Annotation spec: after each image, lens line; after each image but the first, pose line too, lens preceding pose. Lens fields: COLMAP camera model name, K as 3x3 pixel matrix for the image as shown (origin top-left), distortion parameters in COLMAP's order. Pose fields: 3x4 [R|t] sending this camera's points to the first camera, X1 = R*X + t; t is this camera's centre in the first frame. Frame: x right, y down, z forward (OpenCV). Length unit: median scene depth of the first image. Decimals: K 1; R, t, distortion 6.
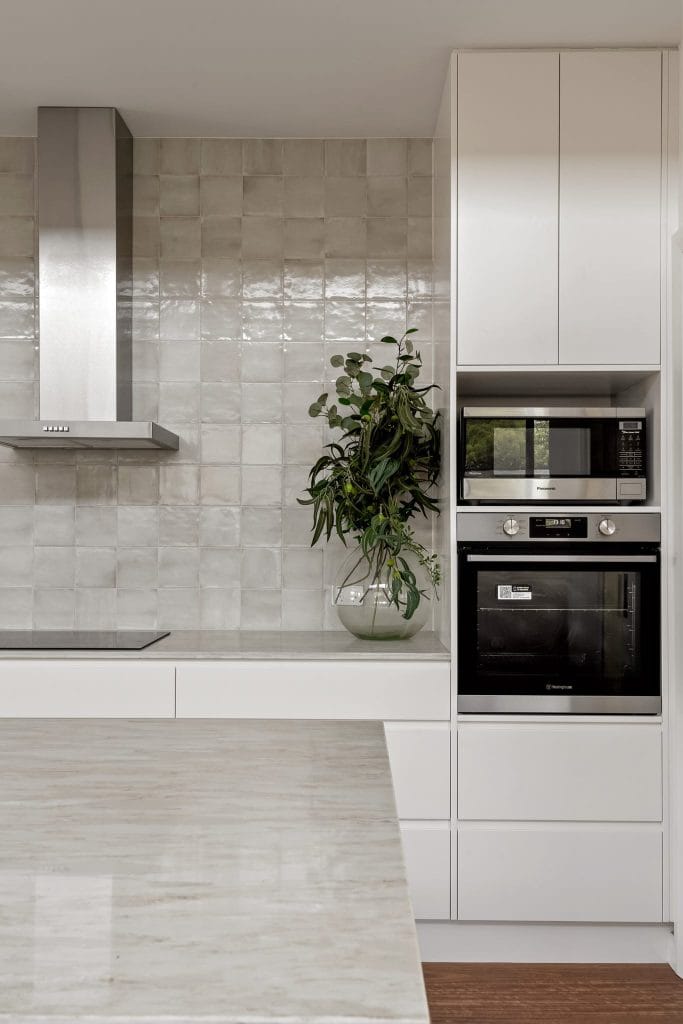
lens RADIAL K [[1032.6, 0, 343.3], [0, 1032.6, 519.9], [0, 0, 1]] dist [0.054568, 0.000000]
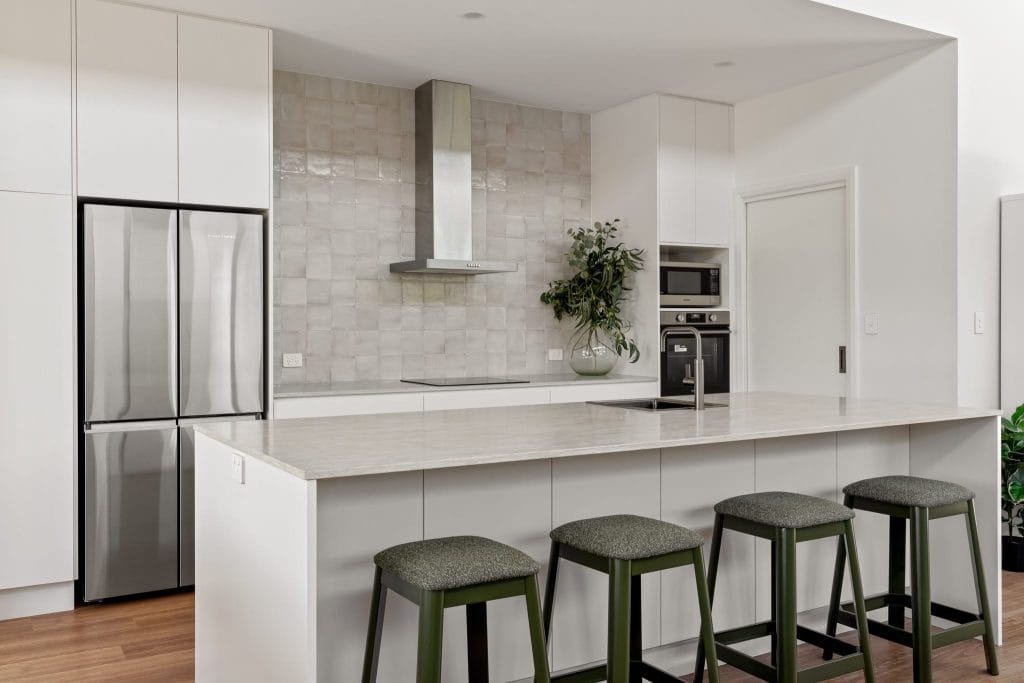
lens RADIAL K [[889.2, 0, 510.1], [0, 889.2, 331.5], [0, 0, 1]] dist [0.016797, 0.010065]
pose [[0.851851, -0.013087, 0.523621, -0.910353], [-0.000831, 0.999653, 0.026337, -0.011111], [-0.523784, -0.022870, 0.851544, -0.327304]]
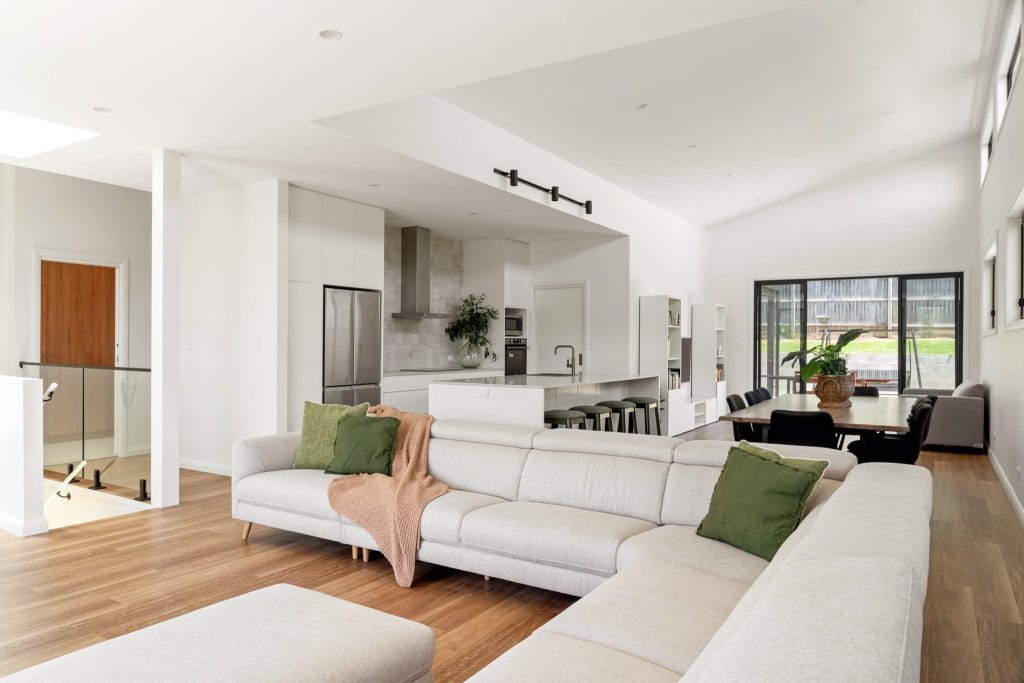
lens RADIAL K [[691.9, 0, 511.1], [0, 691.9, 344.8], [0, 0, 1]] dist [-0.001963, 0.000000]
pose [[0.519319, -0.004592, 0.854568, -2.075029], [-0.020091, 0.999644, 0.017580, -0.025458], [-0.854344, -0.026299, 0.519041, -0.525027]]
